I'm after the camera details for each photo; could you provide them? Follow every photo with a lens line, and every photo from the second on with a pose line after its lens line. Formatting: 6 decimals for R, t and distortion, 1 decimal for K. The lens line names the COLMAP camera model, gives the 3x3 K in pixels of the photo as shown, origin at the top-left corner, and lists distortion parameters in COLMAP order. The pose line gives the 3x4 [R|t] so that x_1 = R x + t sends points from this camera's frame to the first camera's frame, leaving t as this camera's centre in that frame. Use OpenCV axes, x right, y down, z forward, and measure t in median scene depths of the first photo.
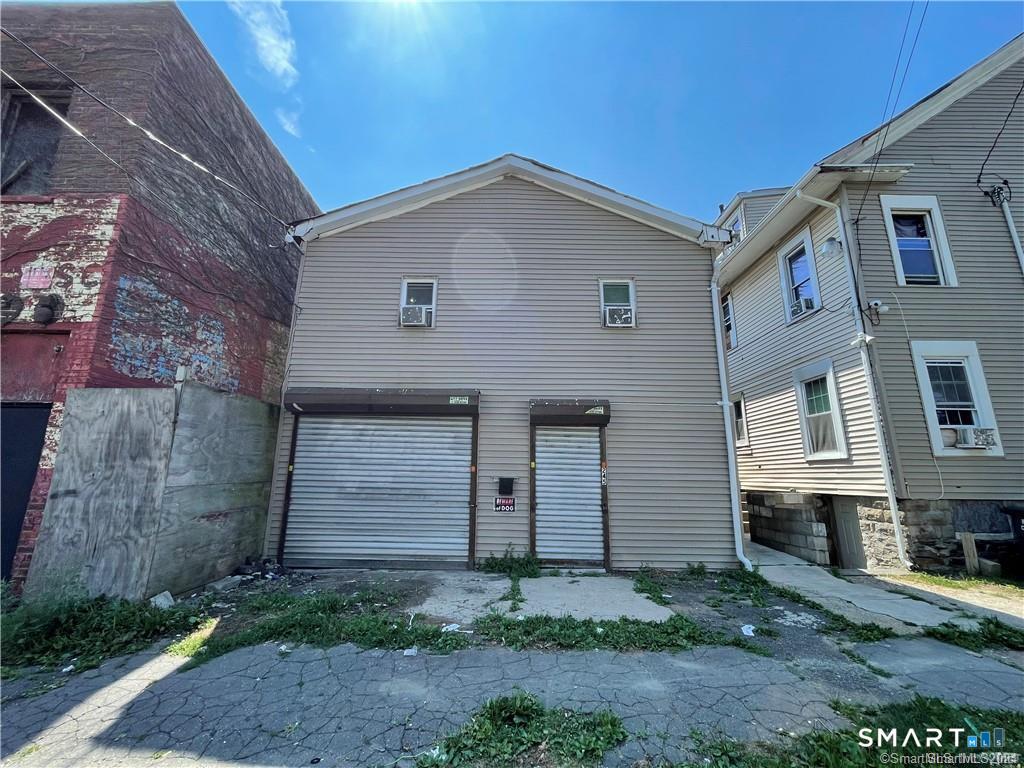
lens RADIAL K [[413.7, 0, 513.1], [0, 413.7, 383.6], [0, 0, 1]] dist [-0.001667, -0.000216]
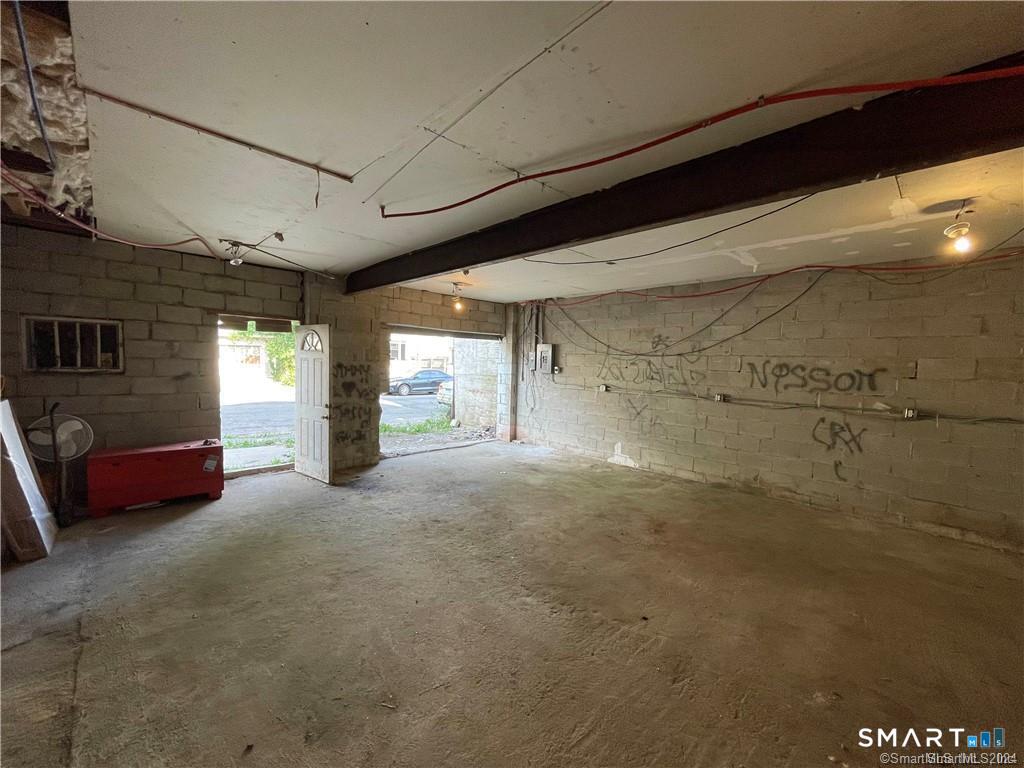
lens RADIAL K [[413.7, 0, 513.1], [0, 413.7, 383.6], [0, 0, 1]] dist [-0.001667, -0.000216]
pose [[-0.719477, 0.004260, -0.694503, 0.352327], [0.115419, 0.986809, -0.113517, 0.421731], [0.684859, -0.161832, -0.710478, 1.992849]]
